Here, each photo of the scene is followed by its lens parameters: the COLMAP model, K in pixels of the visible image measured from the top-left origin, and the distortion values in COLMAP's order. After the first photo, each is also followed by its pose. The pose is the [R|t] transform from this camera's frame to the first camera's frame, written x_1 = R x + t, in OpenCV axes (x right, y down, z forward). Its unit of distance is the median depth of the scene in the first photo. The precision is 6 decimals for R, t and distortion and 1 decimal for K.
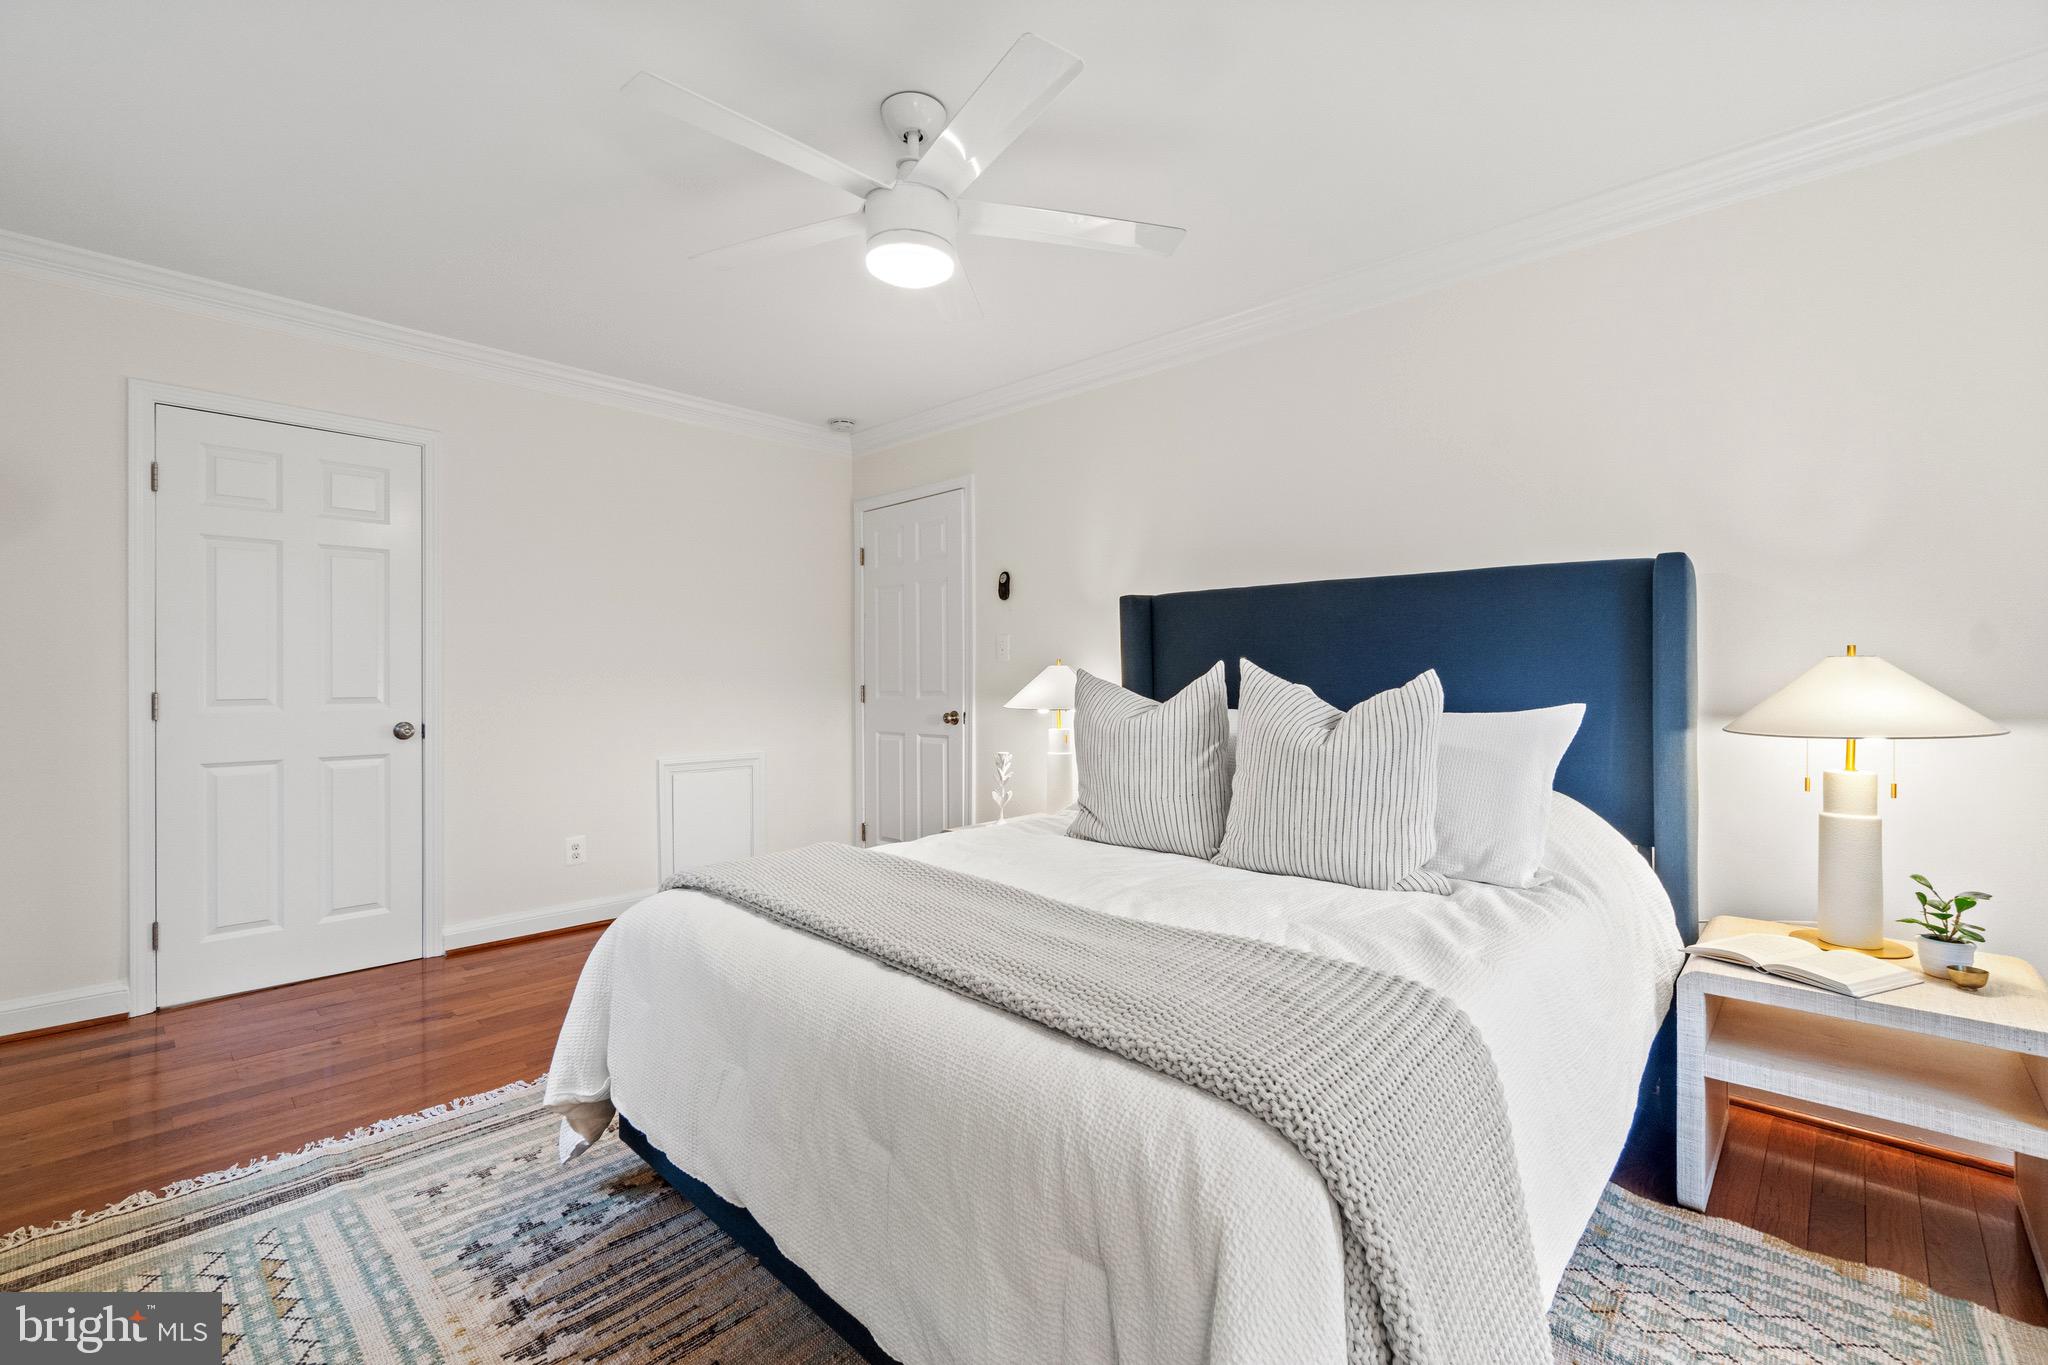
lens RADIAL K [[896.3, 0, 1008.3], [0, 896.3, 675.9], [0, 0, 1]] dist [-0.000062, 0.000043]
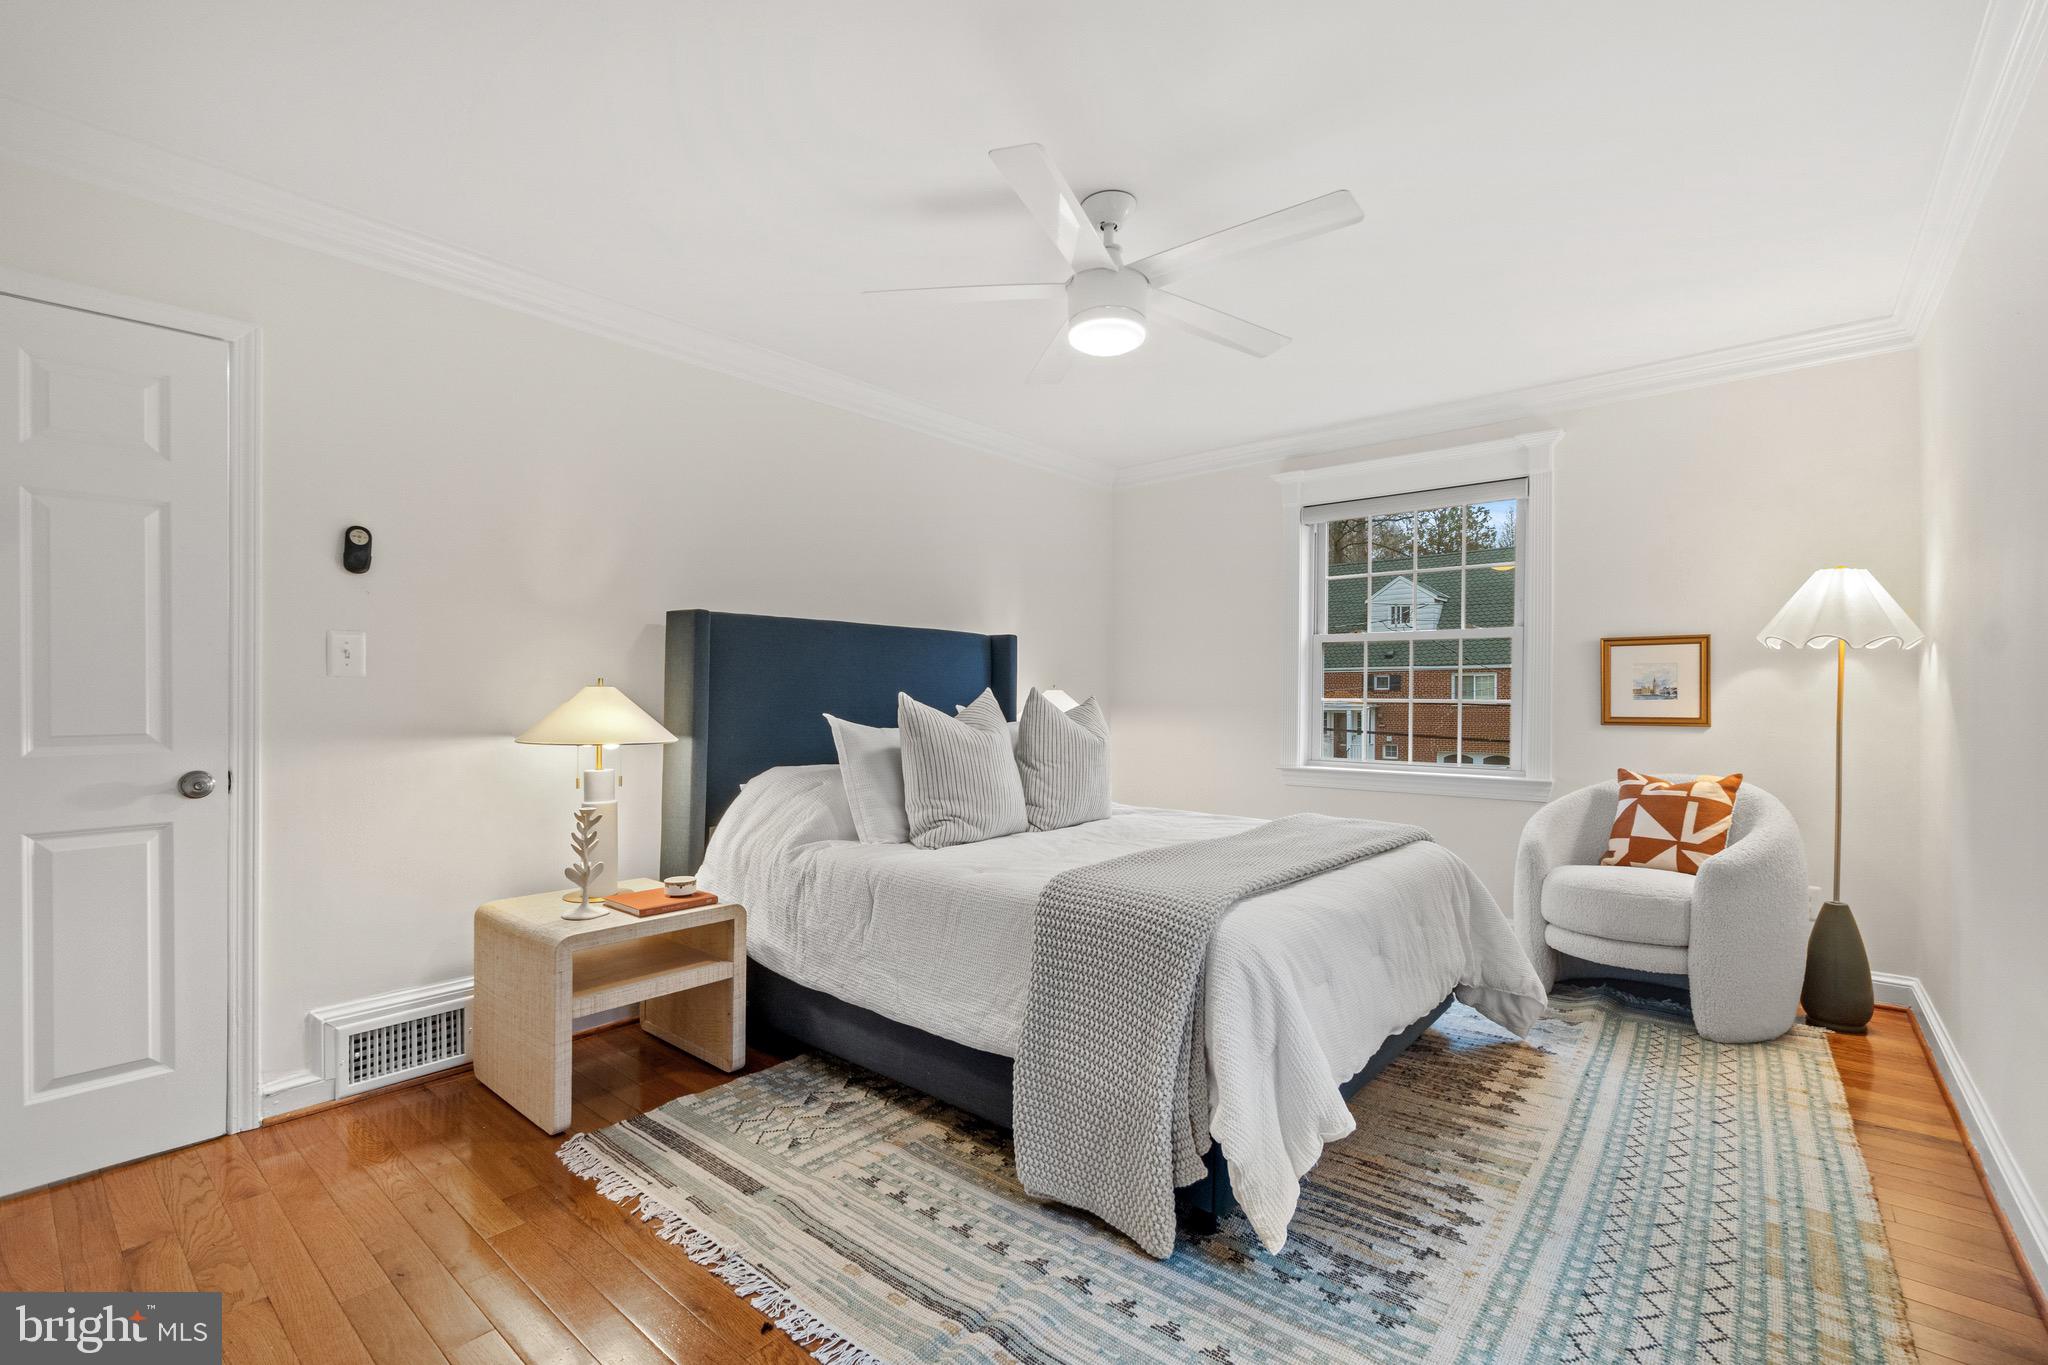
lens RADIAL K [[896.3, 0, 1007.8], [0, 896.3, 699.4], [0, 0, 1]] dist [-0.000062, 0.000043]
pose [[-0.066833, -0.000425, 0.997764, -1.542496], [0.003345, 0.999994, 0.000650, 0.000323], [-0.997759, 0.003381, -0.066831, 1.500457]]
